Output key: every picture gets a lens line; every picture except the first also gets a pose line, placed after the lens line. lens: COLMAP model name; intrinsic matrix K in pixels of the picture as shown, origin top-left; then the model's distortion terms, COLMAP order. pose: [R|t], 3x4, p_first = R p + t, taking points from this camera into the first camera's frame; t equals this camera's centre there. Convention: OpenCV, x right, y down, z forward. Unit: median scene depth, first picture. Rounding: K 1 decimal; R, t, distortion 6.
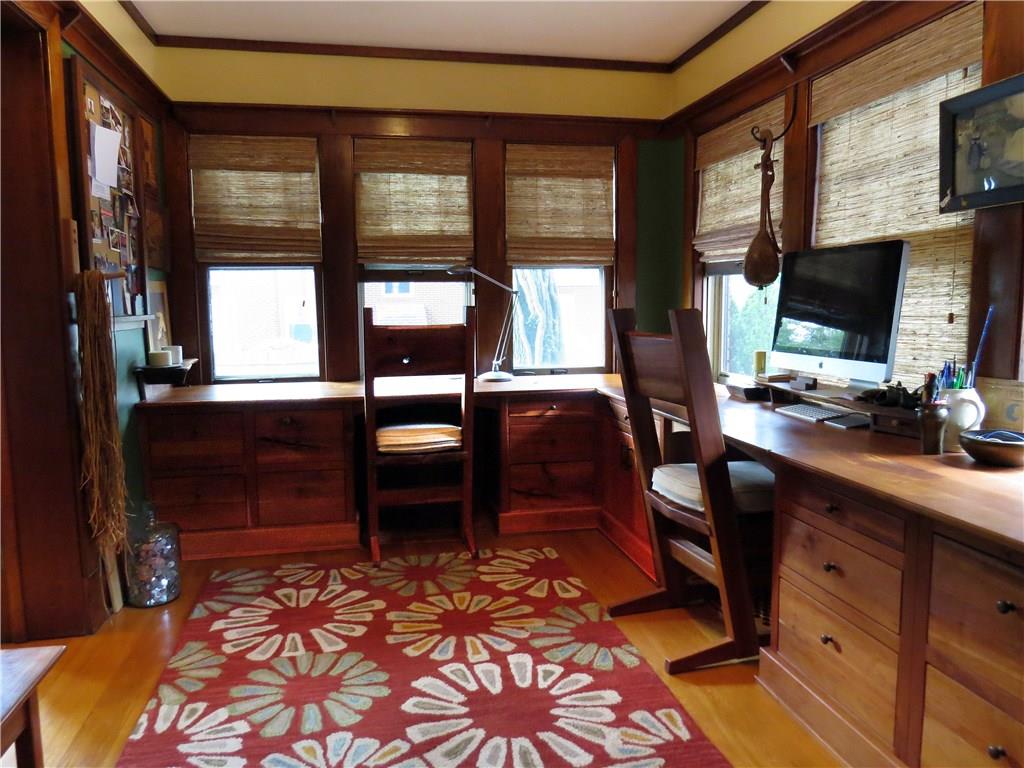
lens RADIAL K [[733.0, 0, 509.8], [0, 733.0, 381.2], [0, 0, 1]] dist [-0.021501, 0.006829]
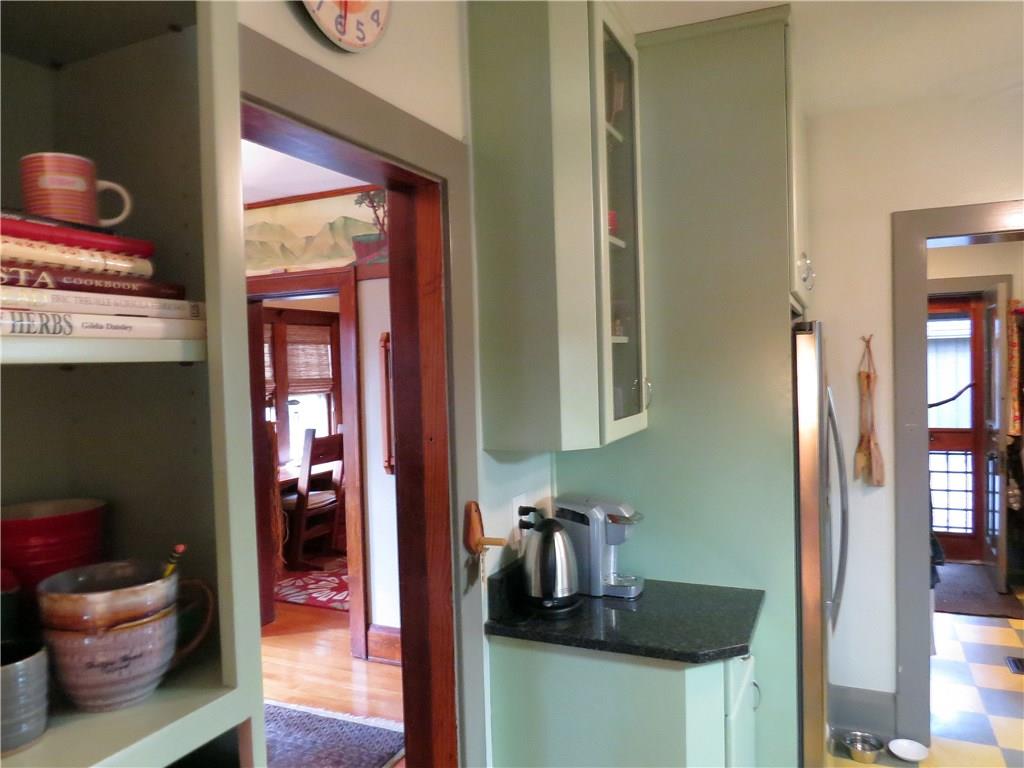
lens RADIAL K [[733.0, 0, 511.7], [0, 733.0, 385.5], [0, 0, 1]] dist [-0.021501, 0.006829]
pose [[0.579669, -0.027146, 0.814400, -1.504590], [0.112671, 0.992515, -0.047113, -0.067740], [-0.807025, 0.119069, 0.578389, -0.521269]]
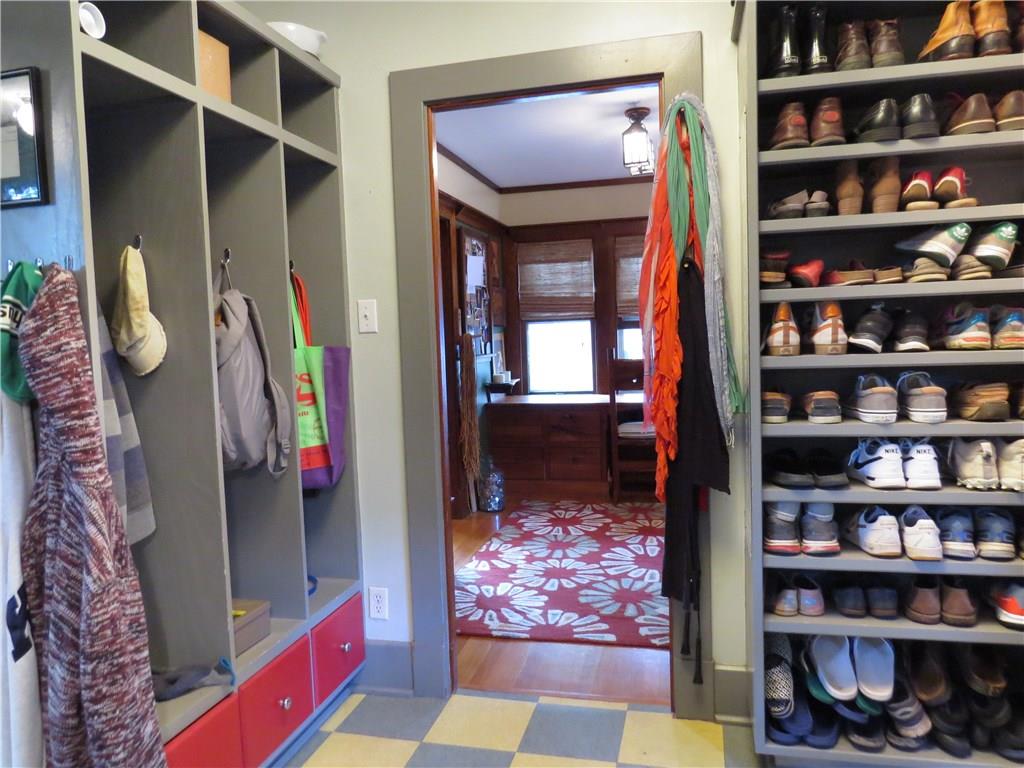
lens RADIAL K [[733.0, 0, 512.5], [0, 733.0, 382.3], [0, 0, 1]] dist [-0.021501, 0.006829]
pose [[0.904367, 0.007304, -0.426692, 0.342302], [-0.020664, 0.999430, -0.026690, 0.027812], [0.426254, 0.032955, 0.904003, -0.653687]]
